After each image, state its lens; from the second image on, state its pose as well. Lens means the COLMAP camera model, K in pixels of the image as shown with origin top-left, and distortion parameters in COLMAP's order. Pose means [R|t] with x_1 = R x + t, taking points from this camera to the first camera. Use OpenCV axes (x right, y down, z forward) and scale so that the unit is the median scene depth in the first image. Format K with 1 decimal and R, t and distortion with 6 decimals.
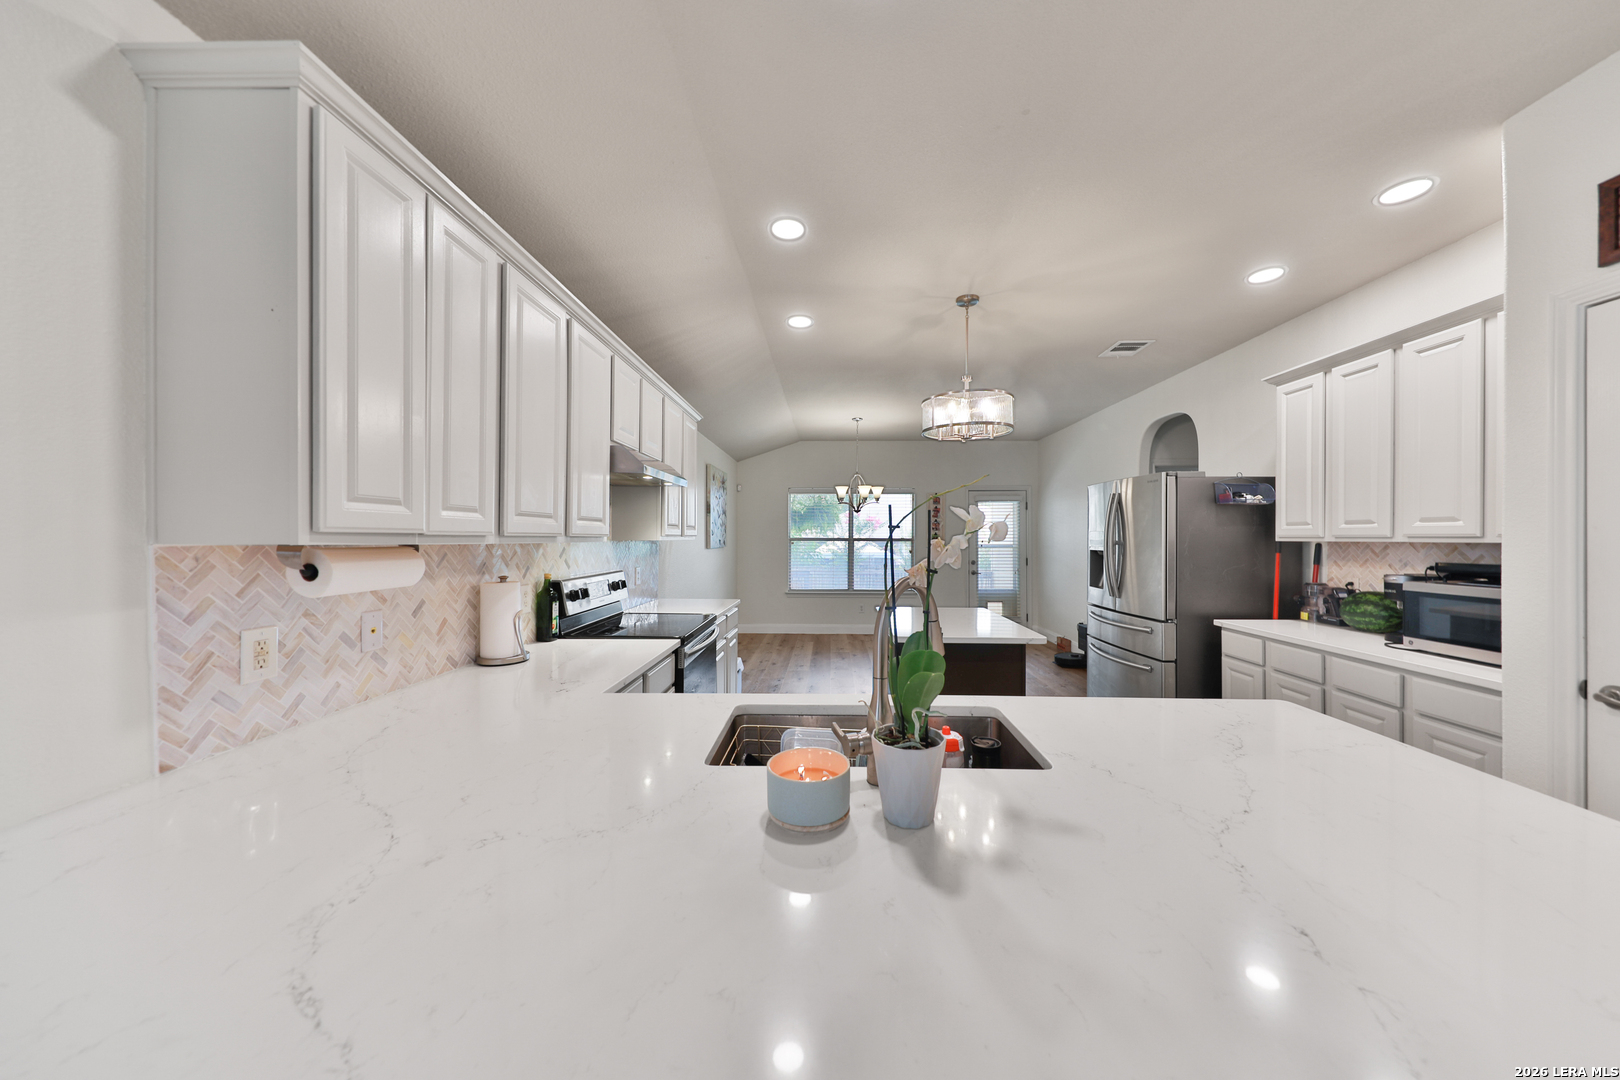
lens RADIAL K [[535.9, 0, 820.1], [0, 535.9, 535.3], [0, 0, 1]] dist [0.015574, -0.003593]
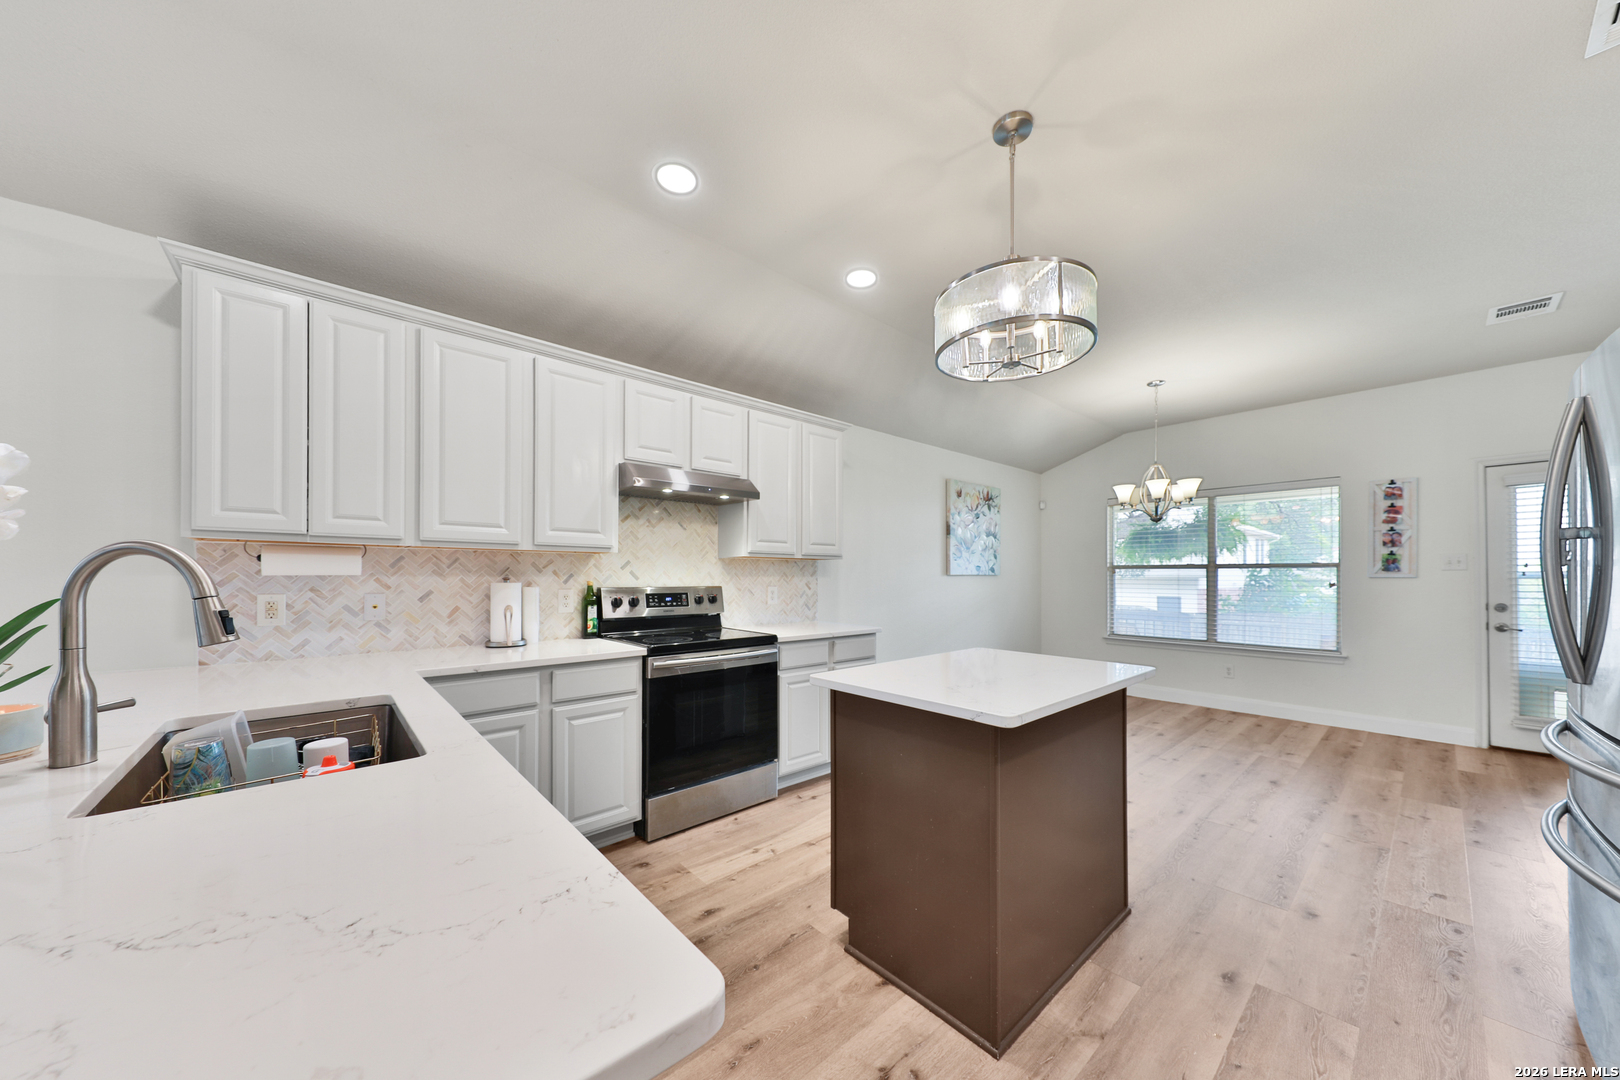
lens RADIAL K [[547.3, 0, 820.6], [0, 547.3, 569.6], [0, 0, 1]] dist [0.010502, -0.000222]
pose [[0.686816, -0.010974, -0.726748, 0.756106], [0.002681, 0.999917, -0.012565, 0.067214], [0.726826, 0.006681, 0.686789, 0.587153]]
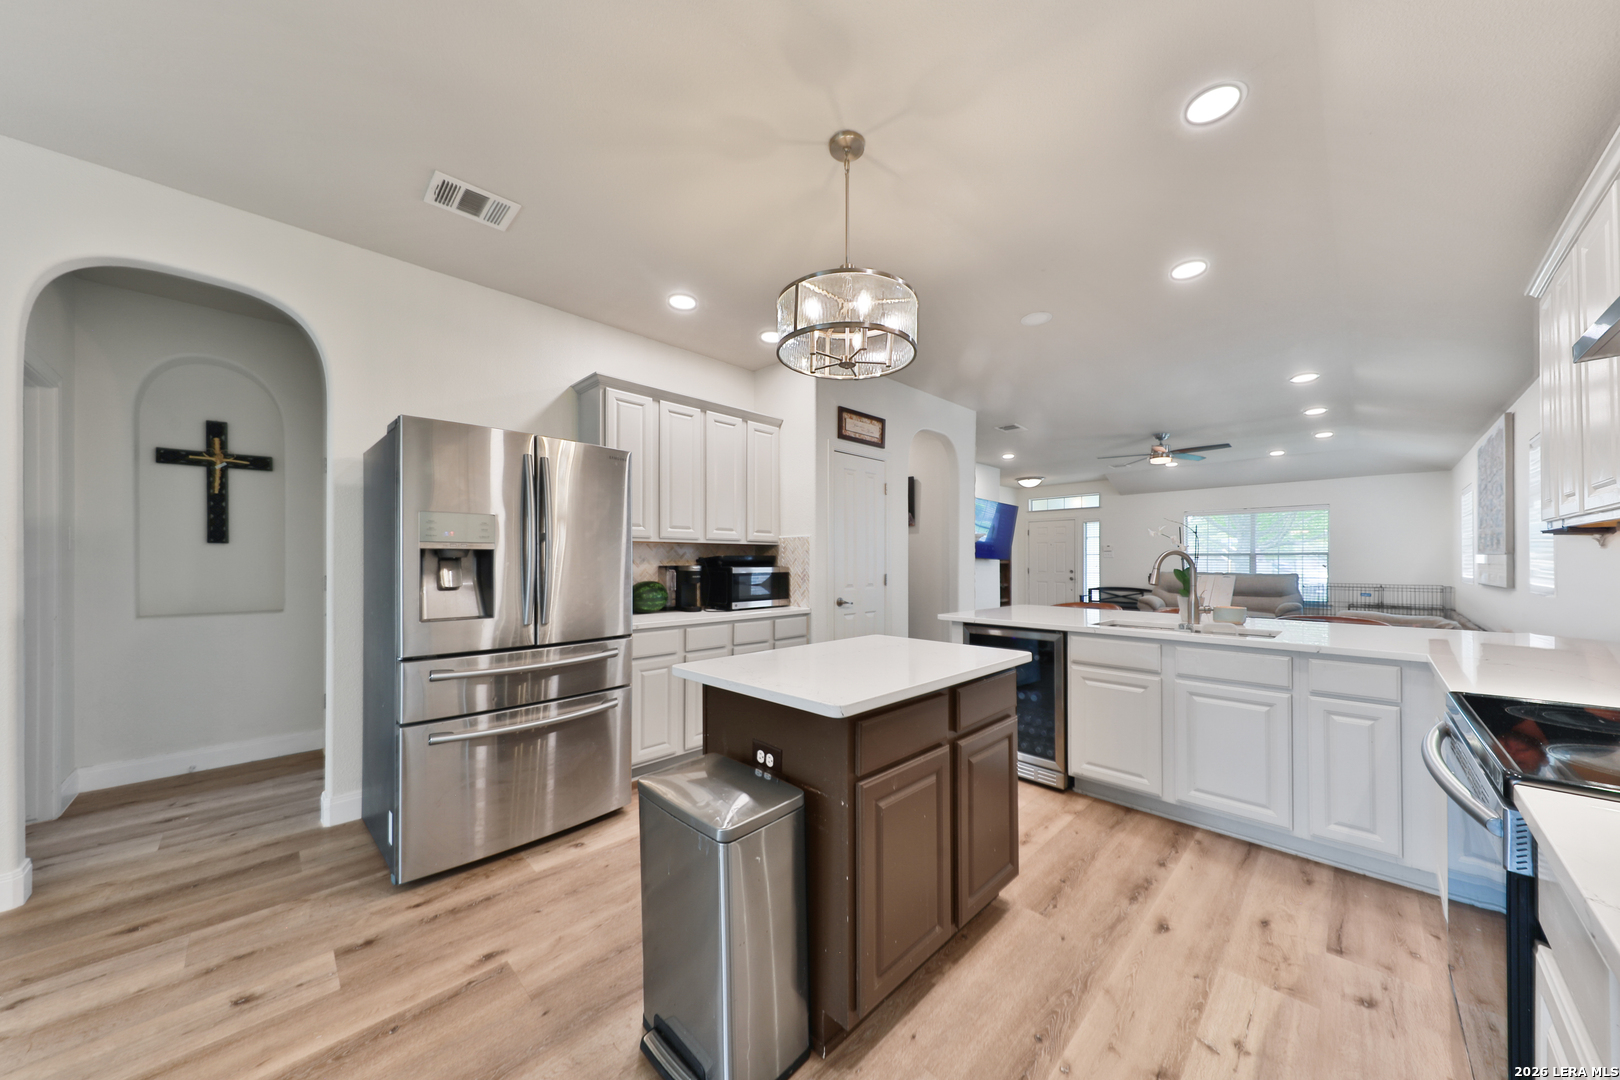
lens RADIAL K [[545.9, 0, 814.5], [0, 545.9, 563.2], [0, 0, 1]] dist [0.010670, -0.000086]
pose [[-0.723625, -0.002568, 0.690189, -0.195548], [-0.001922, 0.999997, 0.001706, 0.066373], [-0.690191, -0.000092, -0.723628, 2.001137]]
